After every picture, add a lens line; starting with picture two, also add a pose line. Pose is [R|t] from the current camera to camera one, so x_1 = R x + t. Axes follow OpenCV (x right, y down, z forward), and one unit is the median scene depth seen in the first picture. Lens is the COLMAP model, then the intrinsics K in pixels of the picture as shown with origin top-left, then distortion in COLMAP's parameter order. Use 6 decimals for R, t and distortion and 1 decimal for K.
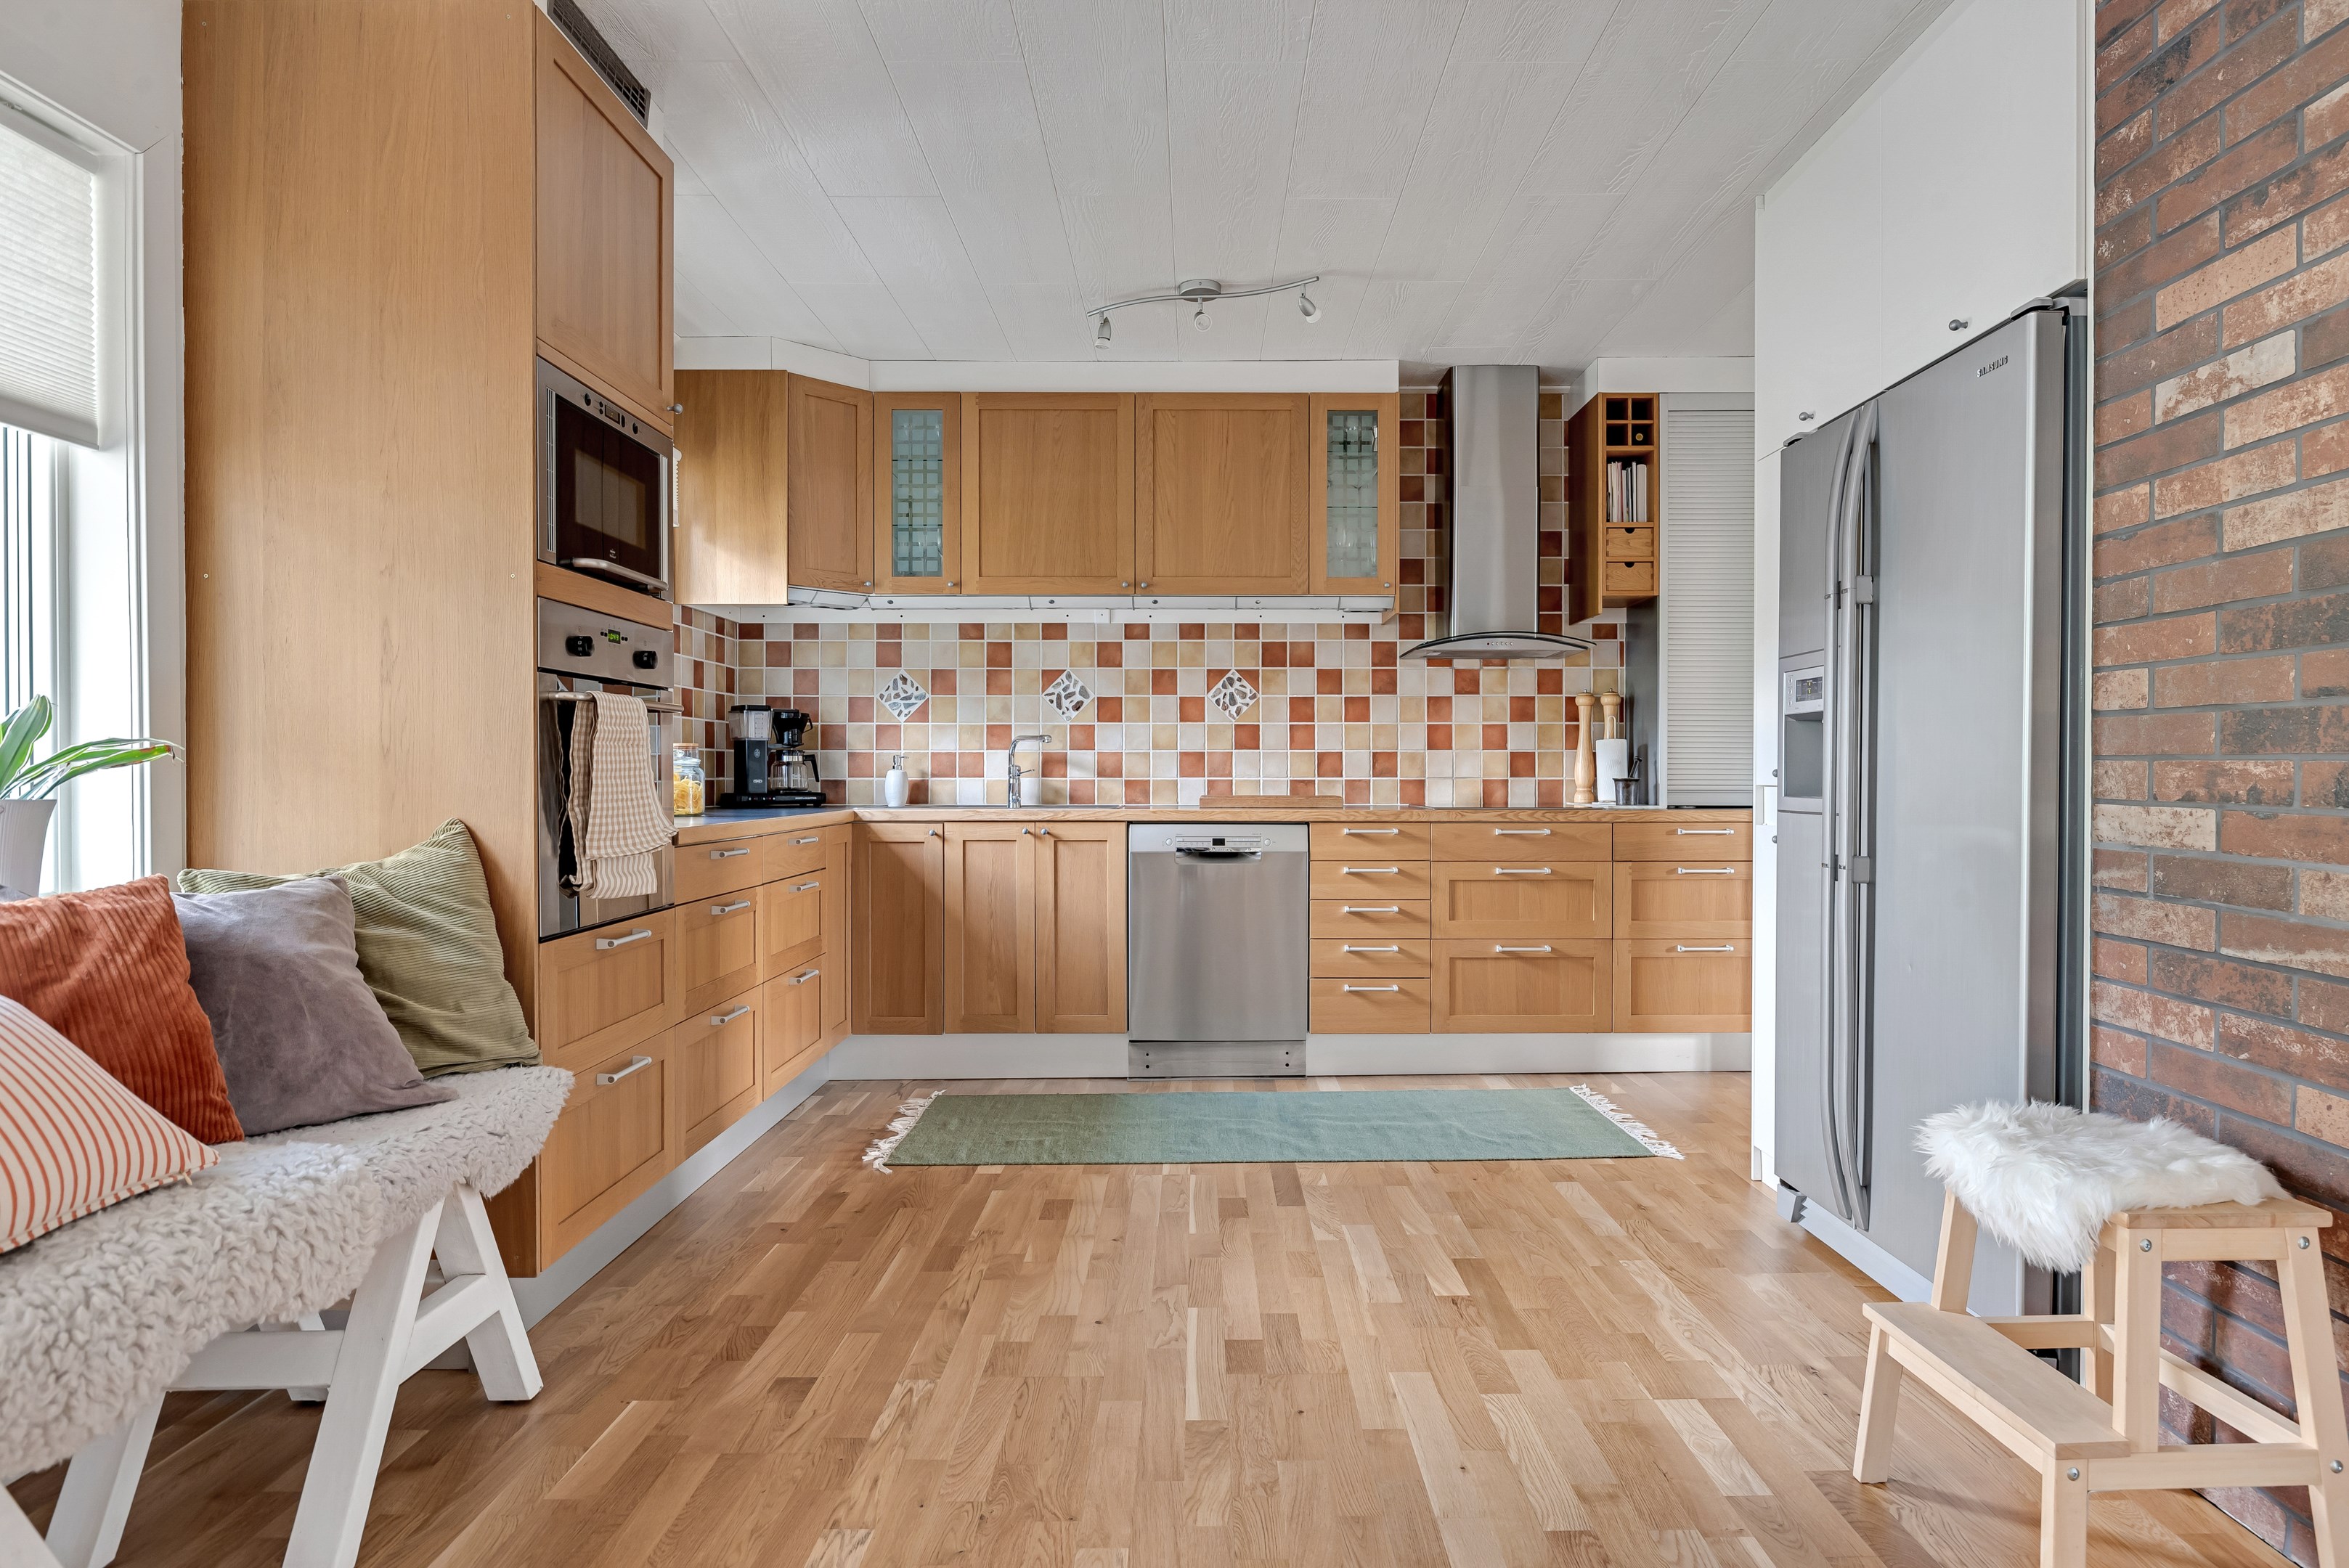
lens RADIAL K [[1347.5, 0, 1179.1], [0, 1347.5, 786.4], [0, 0, 1]] dist [0.000080, -0.000137]
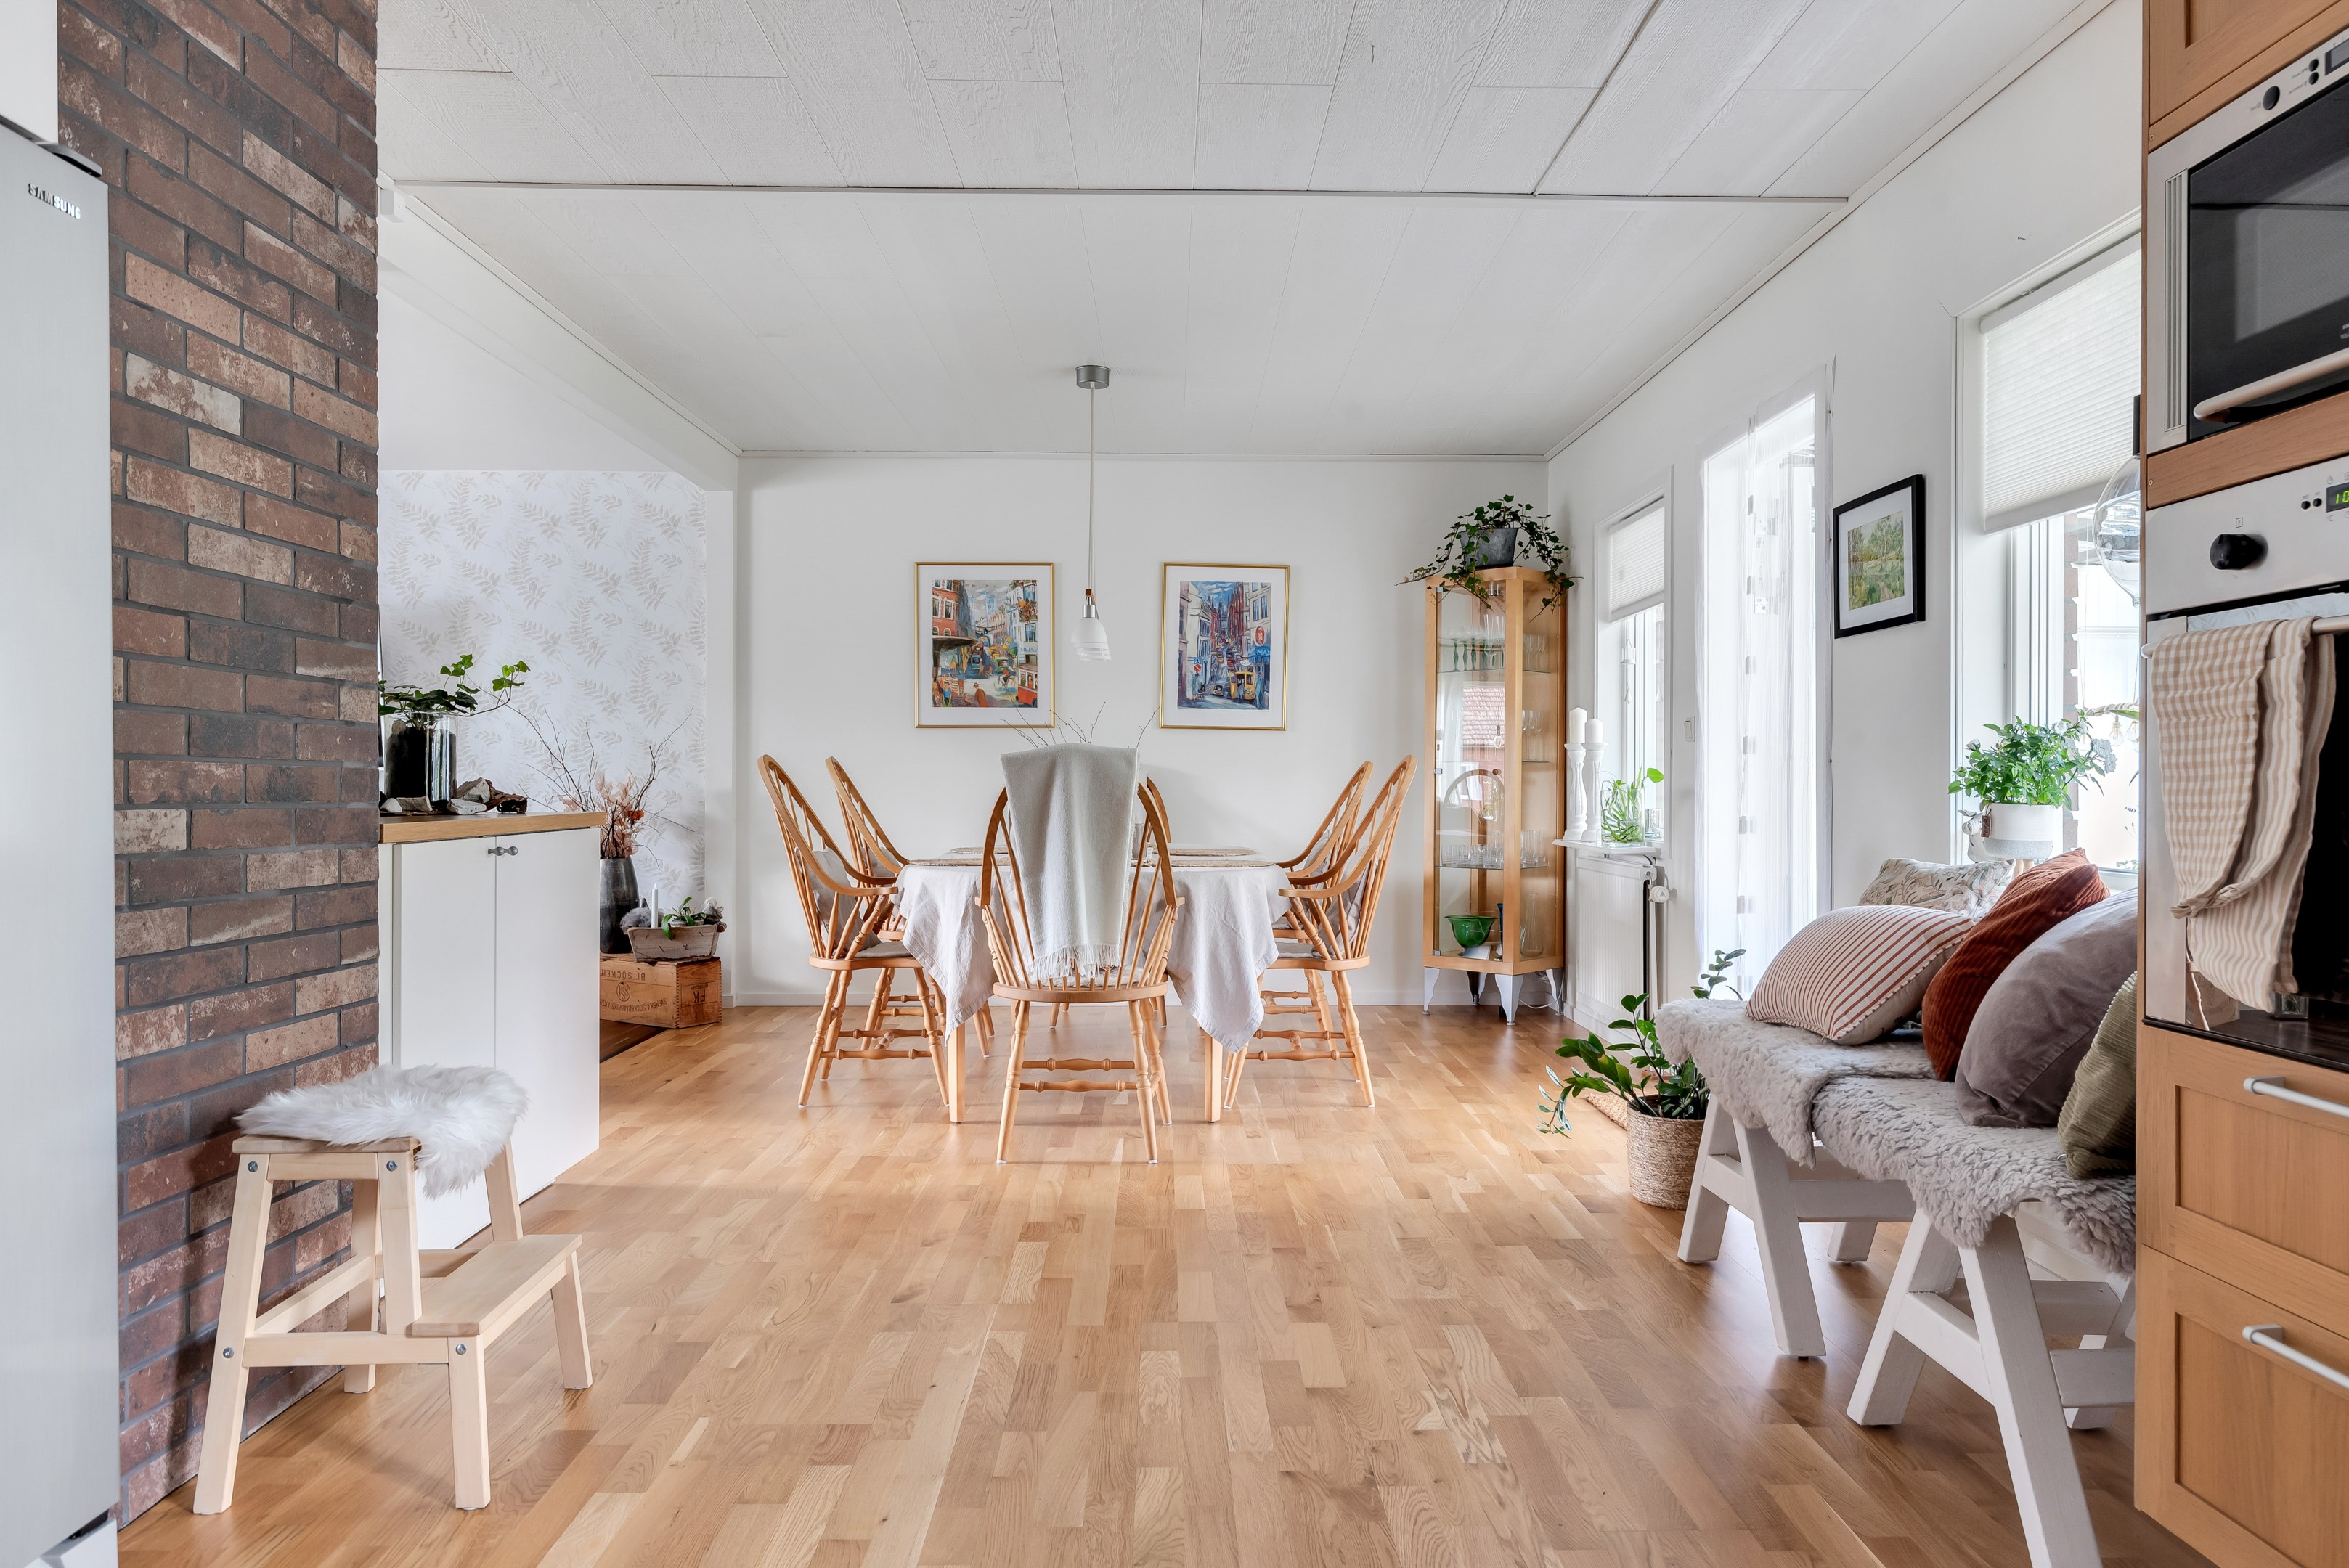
lens RADIAL K [[1551.3, 0, 1197.4], [0, 1551.3, 780.7], [0, 0, 1]] dist [0.001036, 0.006465]
pose [[-0.999414, -0.000229, -0.034219, 0.024790], [-0.000497, 0.999969, 0.007824, -0.010795], [0.034216, 0.007836, -0.999384, 1.652233]]
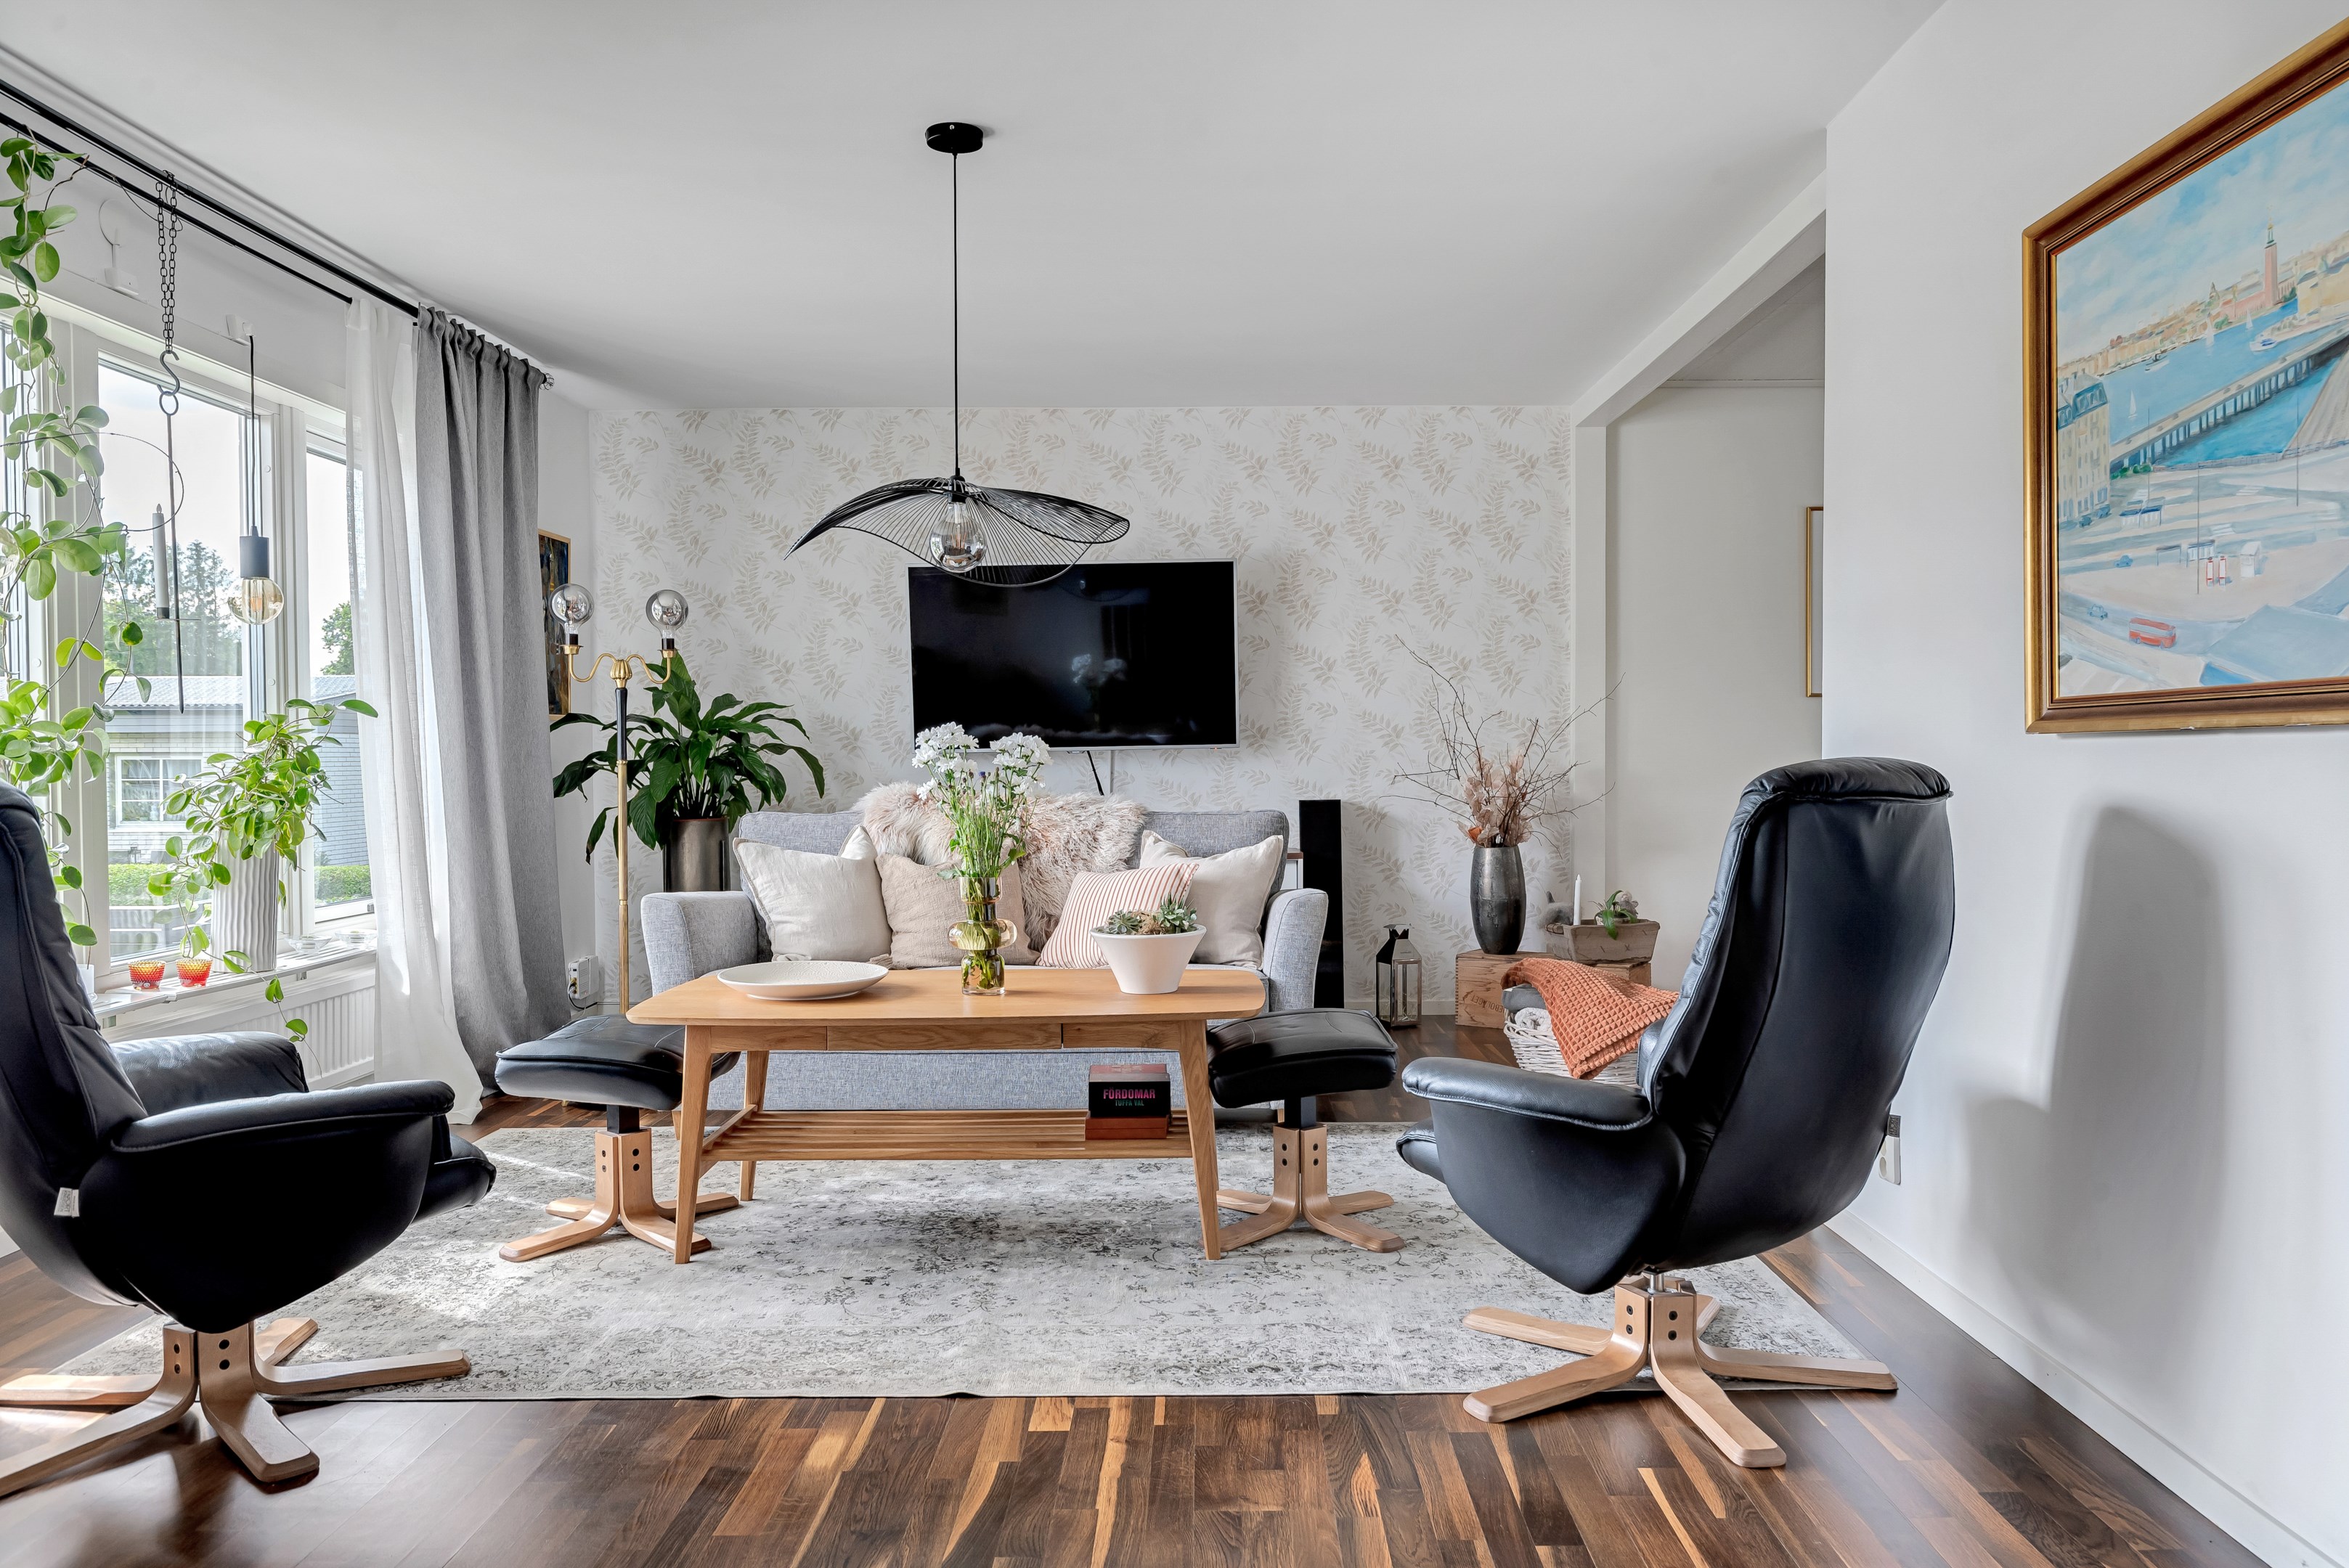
lens RADIAL K [[1732.5, 0, 1180.5], [0, 1732.5, 790.6], [0, 0, 1]] dist [-0.000488, -0.001929]
pose [[-0.999989, 0.000271, 0.004783, 1.388599], [0.000417, 0.999533, 0.030565, -0.020655], [-0.004772, 0.030566, -0.999521, 1.576816]]
